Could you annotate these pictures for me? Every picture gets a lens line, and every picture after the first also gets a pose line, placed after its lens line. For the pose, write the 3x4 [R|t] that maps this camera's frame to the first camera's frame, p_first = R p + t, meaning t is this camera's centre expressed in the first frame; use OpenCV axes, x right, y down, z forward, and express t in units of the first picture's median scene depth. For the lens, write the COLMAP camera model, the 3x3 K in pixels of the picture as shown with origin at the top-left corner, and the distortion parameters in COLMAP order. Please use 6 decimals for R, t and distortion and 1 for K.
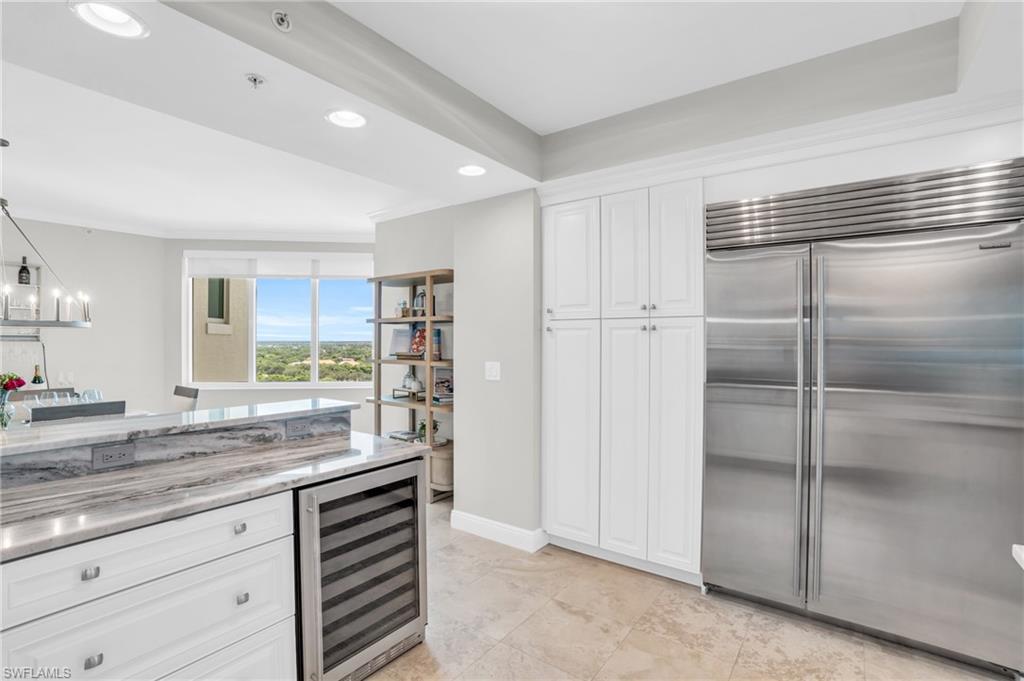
lens RADIAL K [[469.9, 0, 514.9], [0, 469.9, 346.3], [0, 0, 1]] dist [-0.063672, 0.024416]
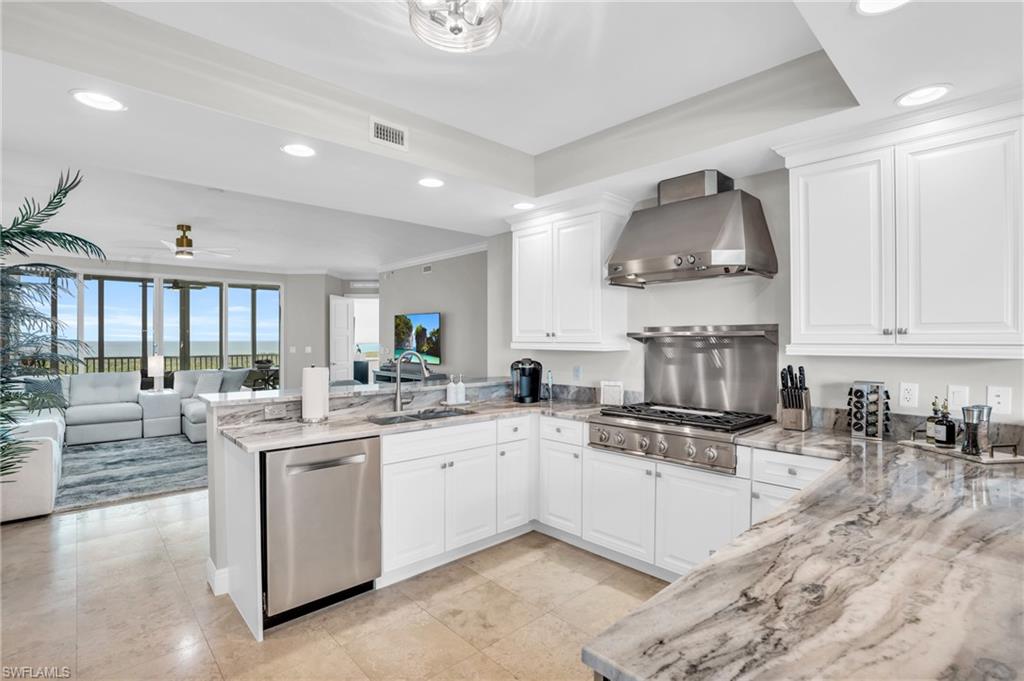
lens RADIAL K [[494.8, 0, 513.6], [0, 494.8, 338.3], [0, 0, 1]] dist [-0.071065, 0.029448]
pose [[-0.979879, -0.003332, 0.199563, -0.181346], [-0.001036, 0.999932, 0.011612, -0.020320], [-0.199588, 0.011172, -0.979816, 1.223014]]
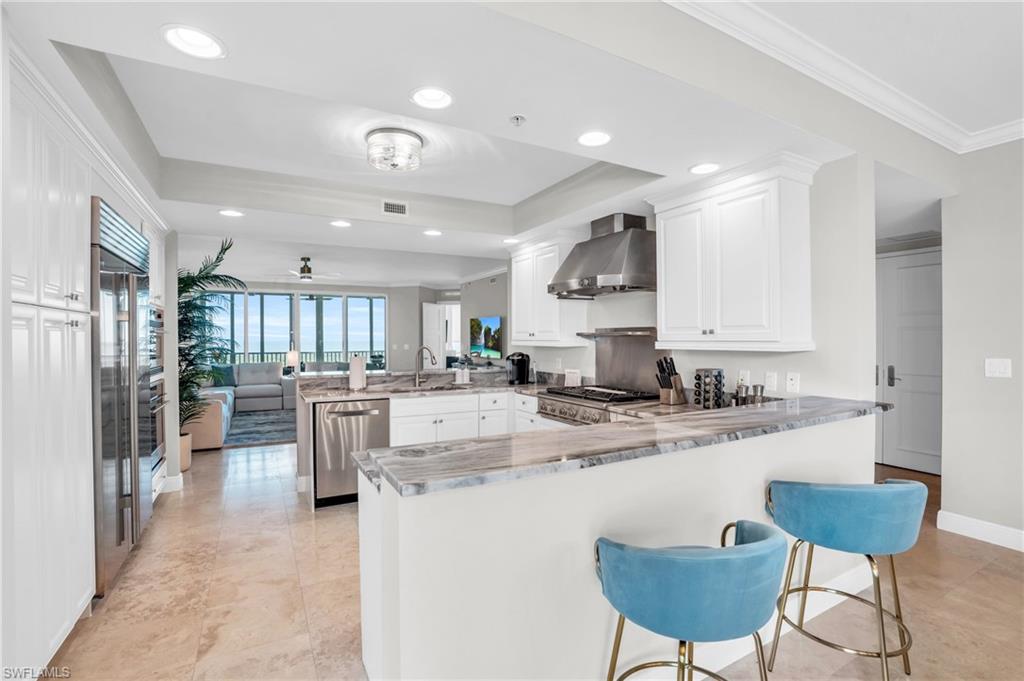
lens RADIAL K [[472.1, 0, 516.8], [0, 472.1, 338.5], [0, 0, 1]] dist [-0.062237, 0.023432]
pose [[-0.907398, -0.000455, 0.420271, -0.793549], [0.006370, 0.999870, 0.014836, -0.027923], [-0.420223, 0.016139, -0.907277, 1.538333]]
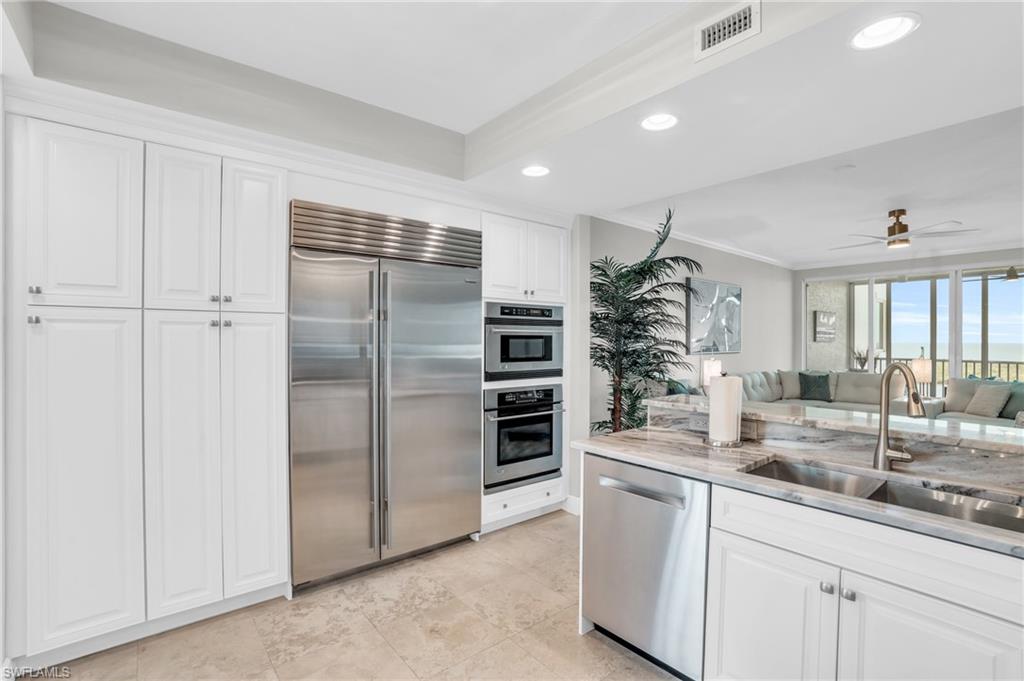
lens RADIAL K [[472.1, 0, 516.8], [0, 472.1, 338.5], [0, 0, 1]] dist [-0.062237, 0.023432]
pose [[0.256859, -0.001592, 0.966448, -0.427507], [0.007852, 0.999969, -0.000439, -0.008663], [-0.966417, 0.007701, 0.256863, 0.299628]]
